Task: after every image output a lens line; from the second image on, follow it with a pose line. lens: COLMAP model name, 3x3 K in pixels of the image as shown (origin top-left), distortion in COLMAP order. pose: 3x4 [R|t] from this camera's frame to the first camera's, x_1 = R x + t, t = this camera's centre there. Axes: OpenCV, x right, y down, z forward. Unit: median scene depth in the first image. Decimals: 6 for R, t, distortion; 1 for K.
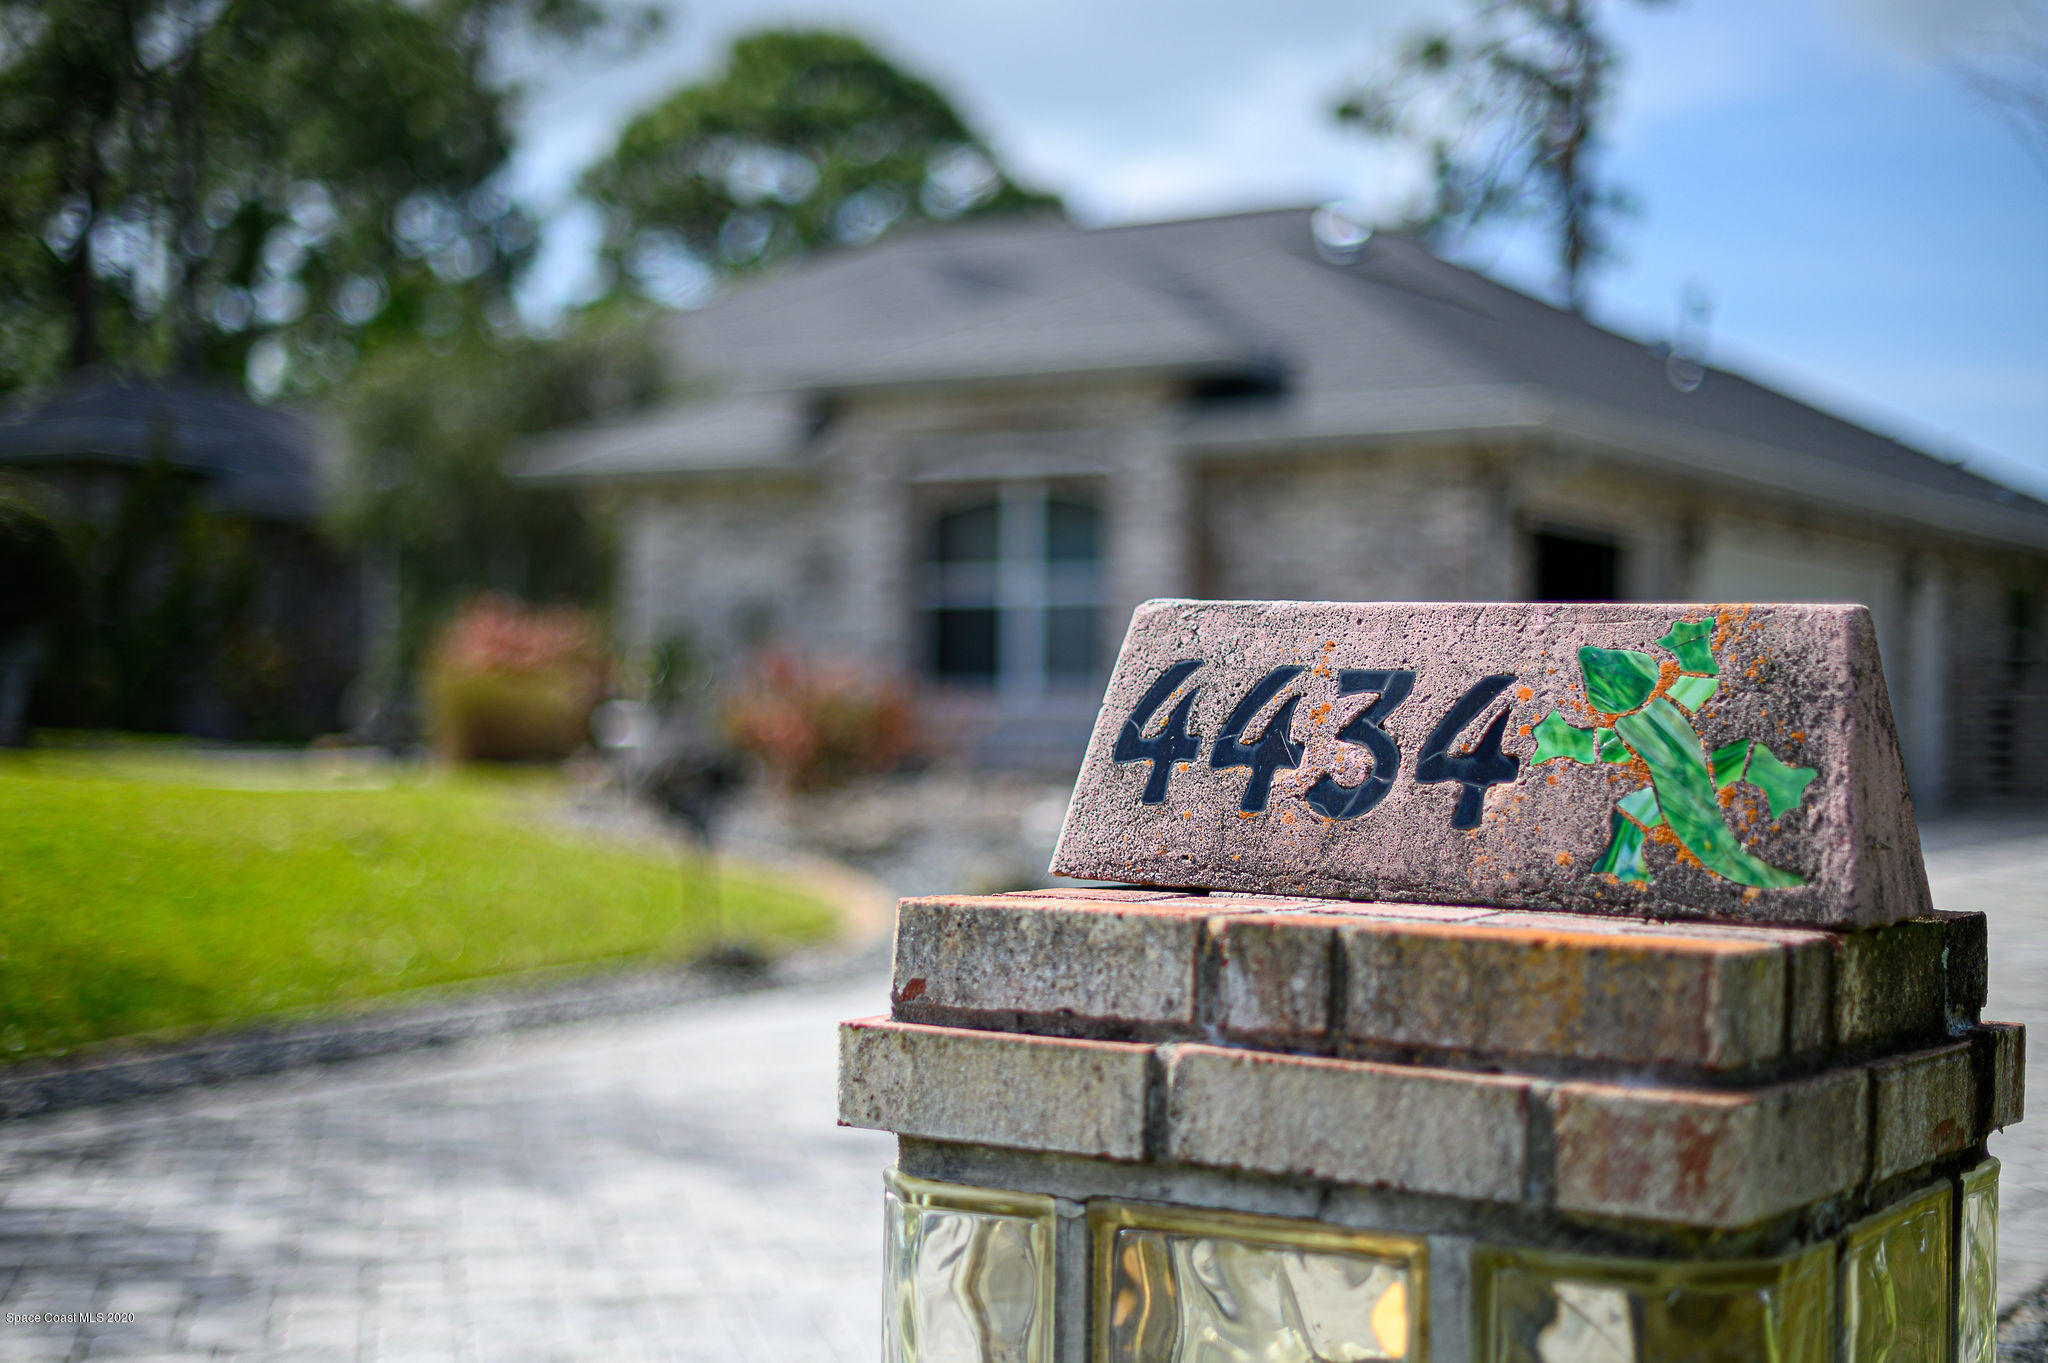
lens RADIAL K [[2931.0, 0, 1022.4], [0, 2931.0, 687.1], [0, 0, 1]] dist [0.022161, 0.000000]
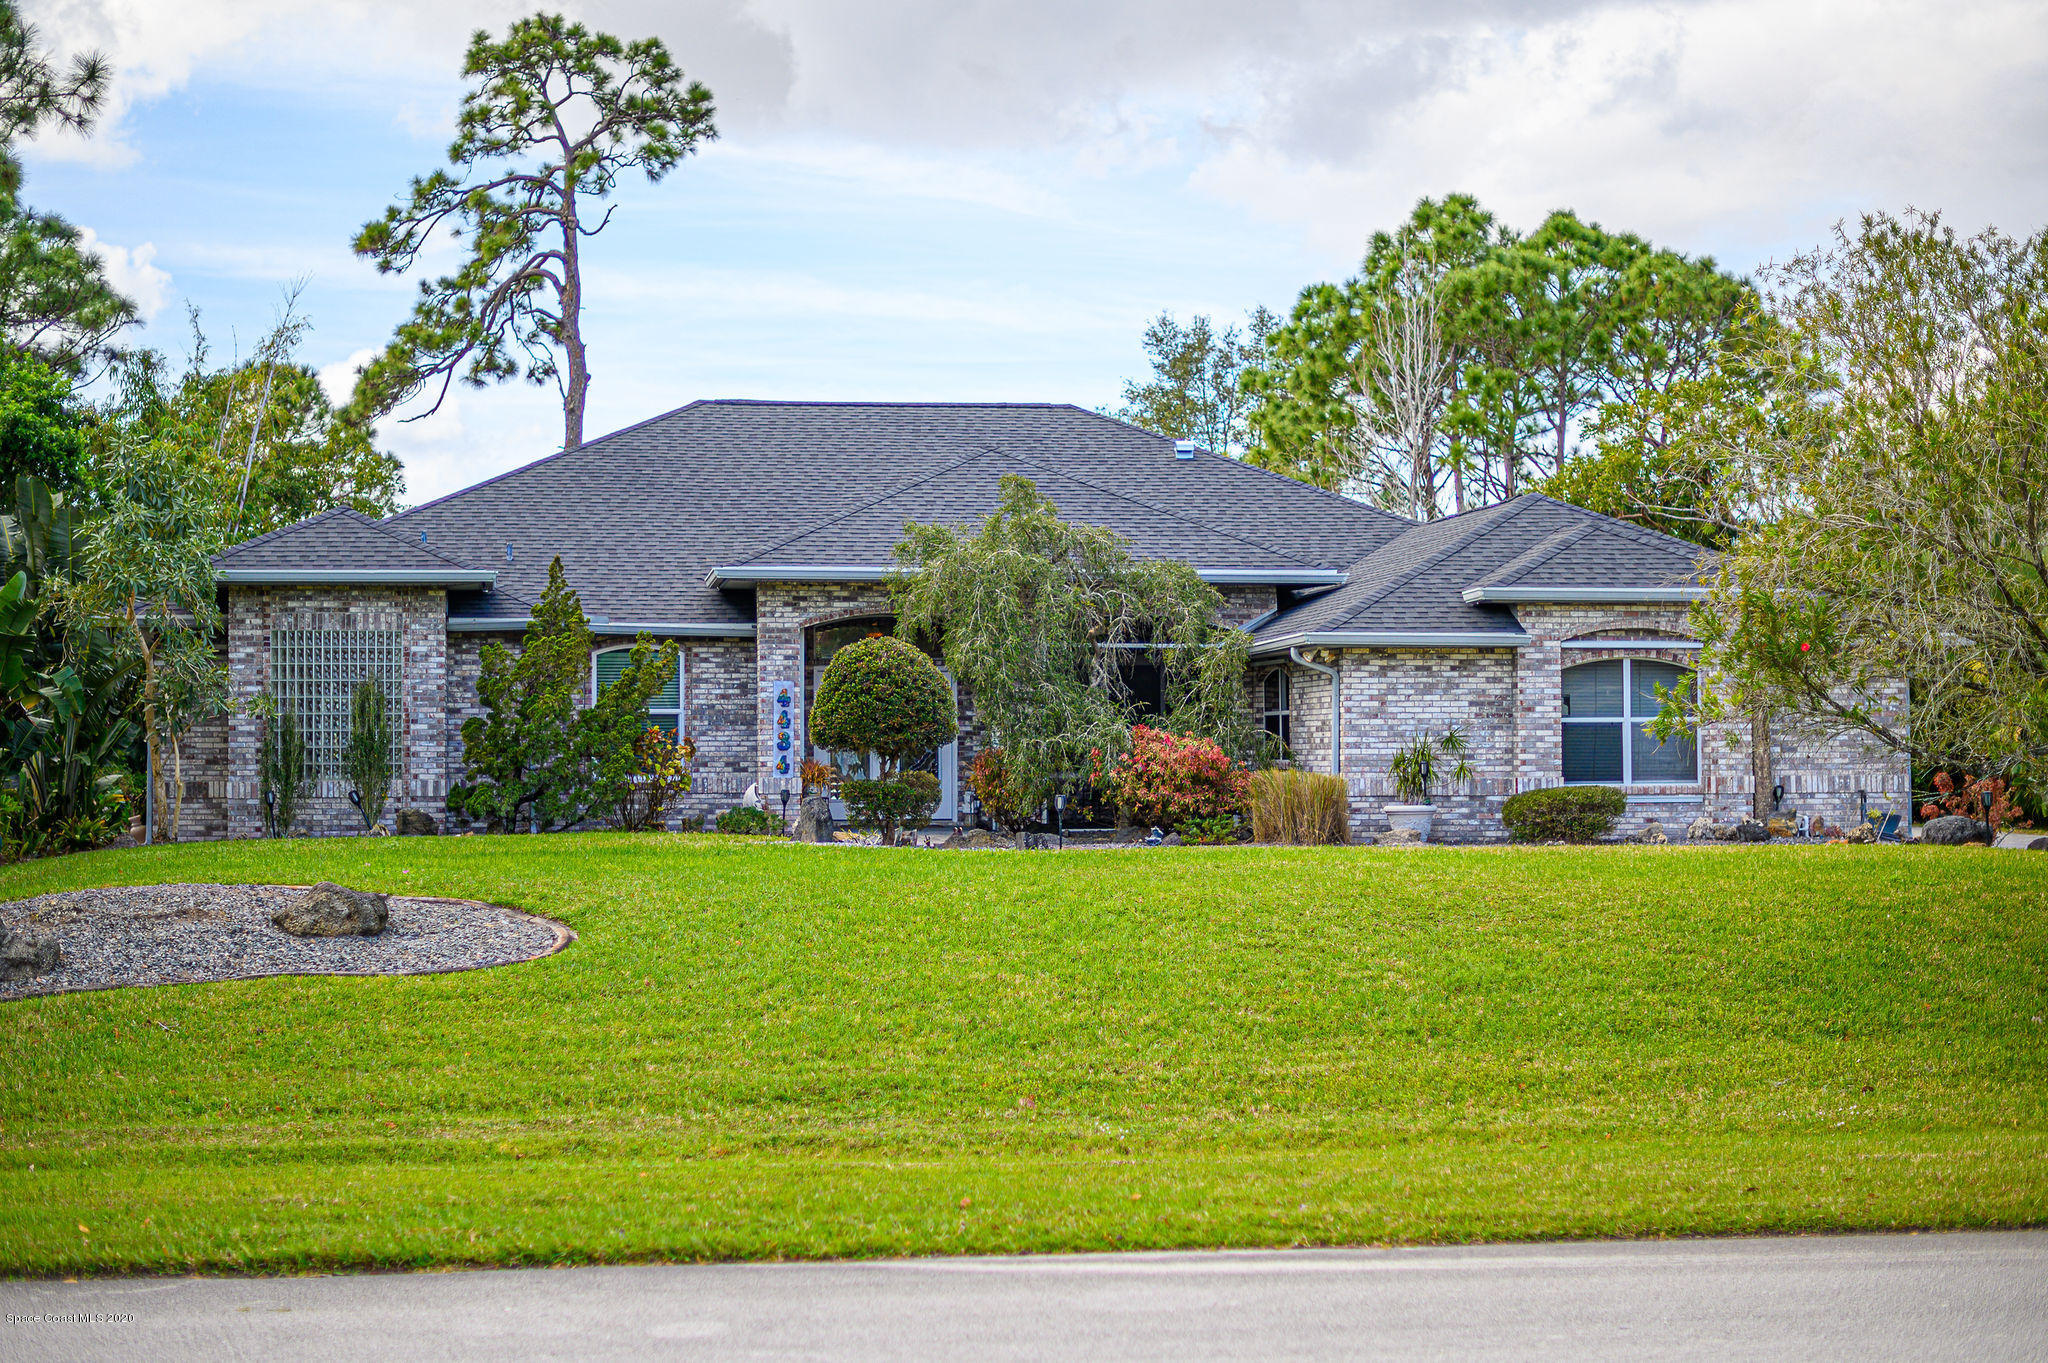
lens RADIAL K [[2931.0, 0, 1023.3], [0, 2931.0, 681.8], [0, 0, 1]] dist [0.022161, 0.000000]
pose [[0.763309, -0.005648, 0.646009, -1.350041], [0.008393, 0.999964, -0.001174, -0.055543], [-0.645979, 0.006318, 0.763329, -0.078700]]
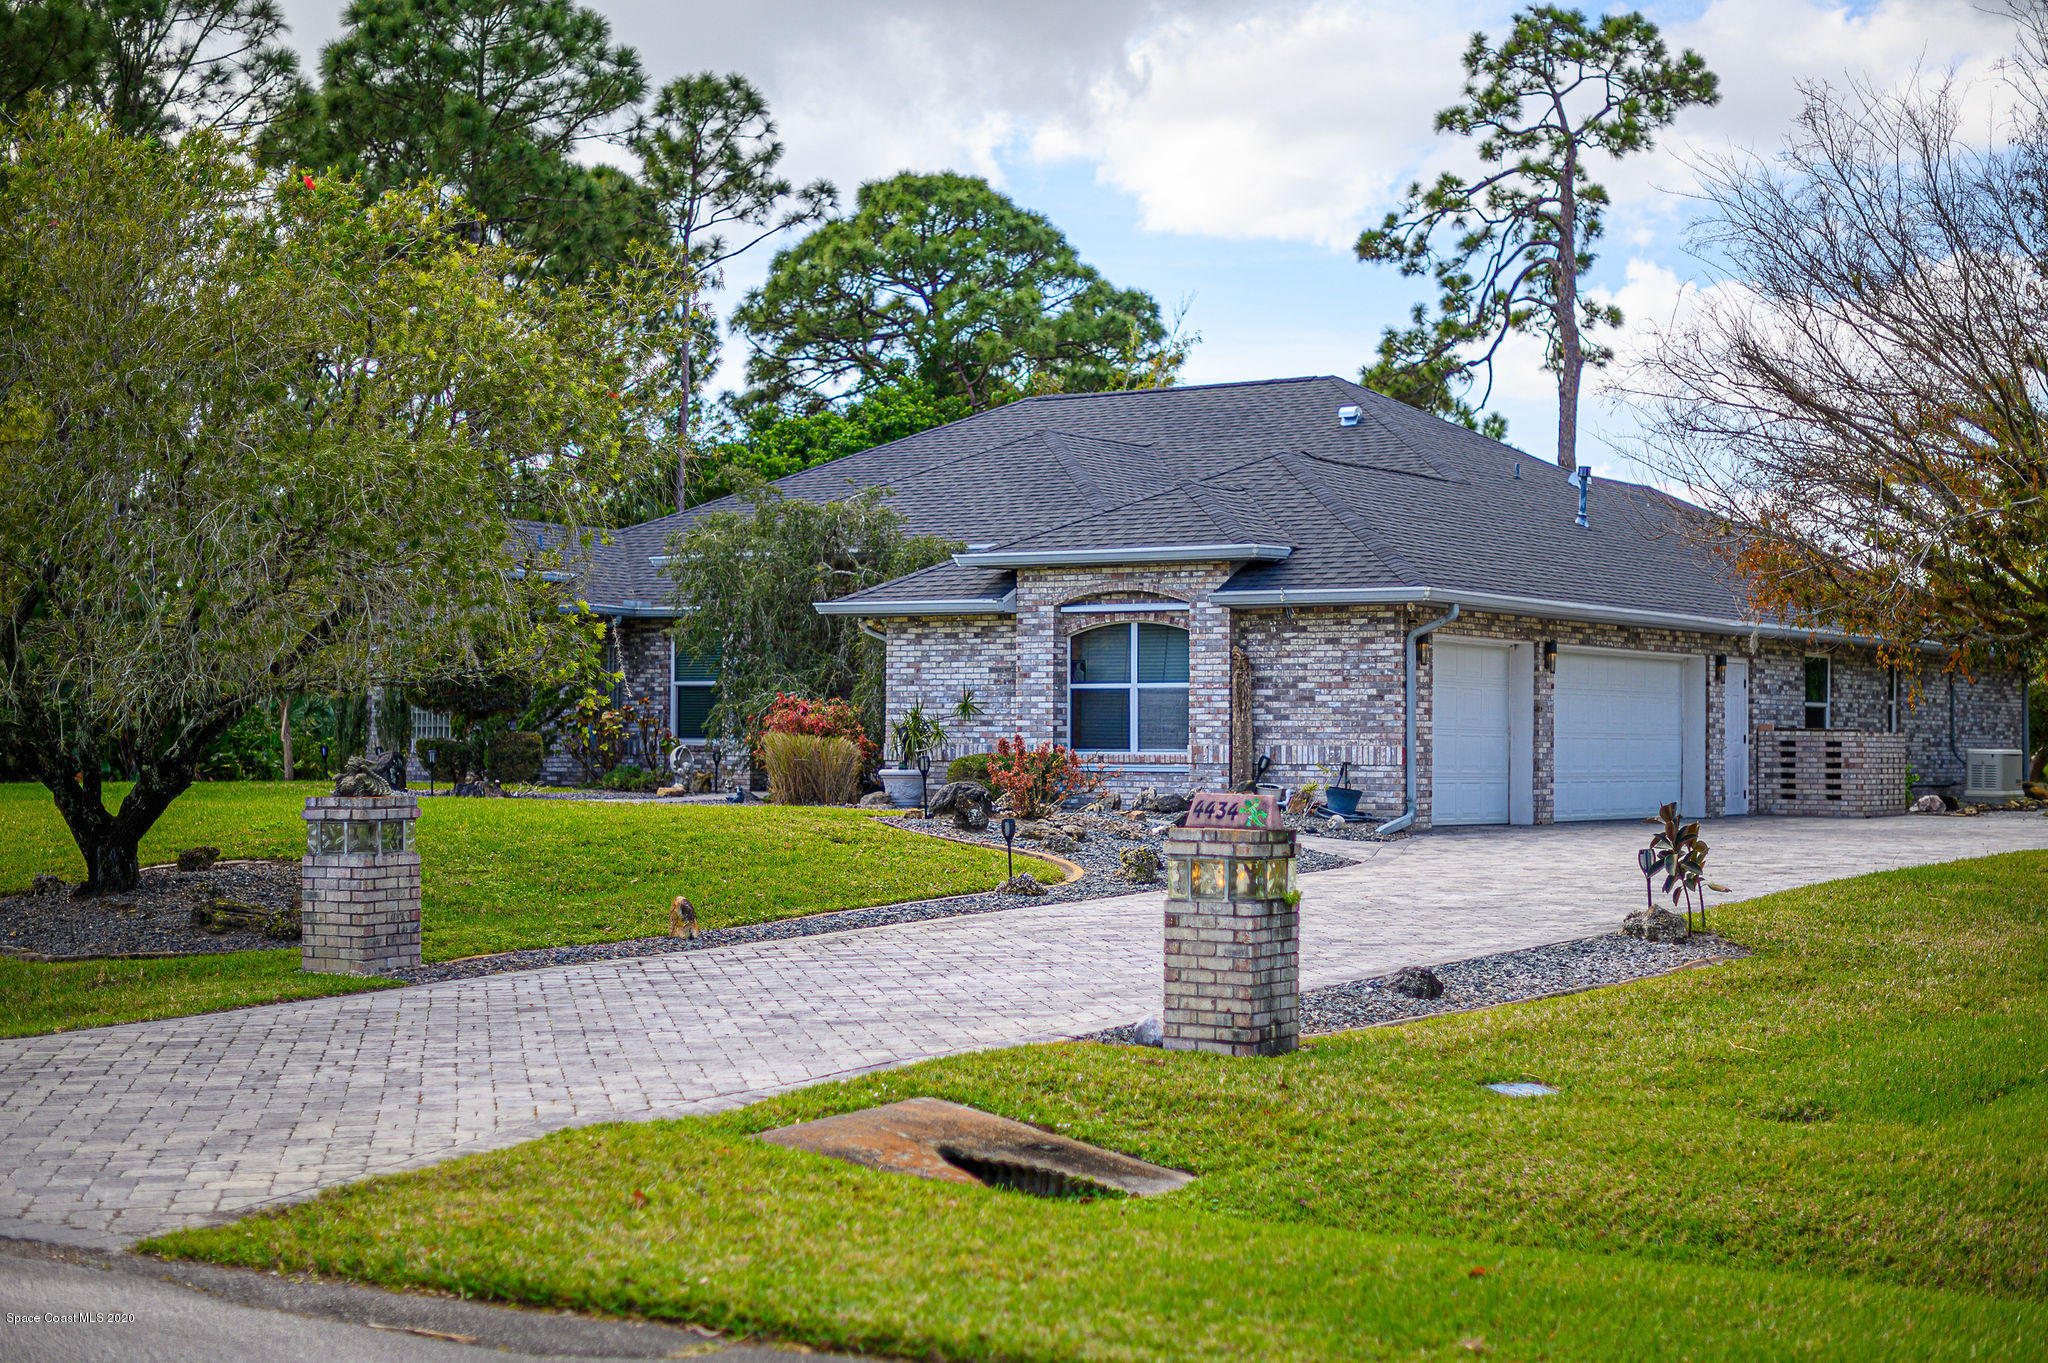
lens RADIAL K [[2931.0, 0, 1025.8], [0, 2931.0, 679.6], [0, 0, 1]] dist [0.022161, 0.000000]
pose [[0.999632, -0.012581, -0.024027, -0.020712], [0.012427, 0.999902, -0.006515, -0.026463], [0.024107, 0.006214, 0.999690, -0.637611]]
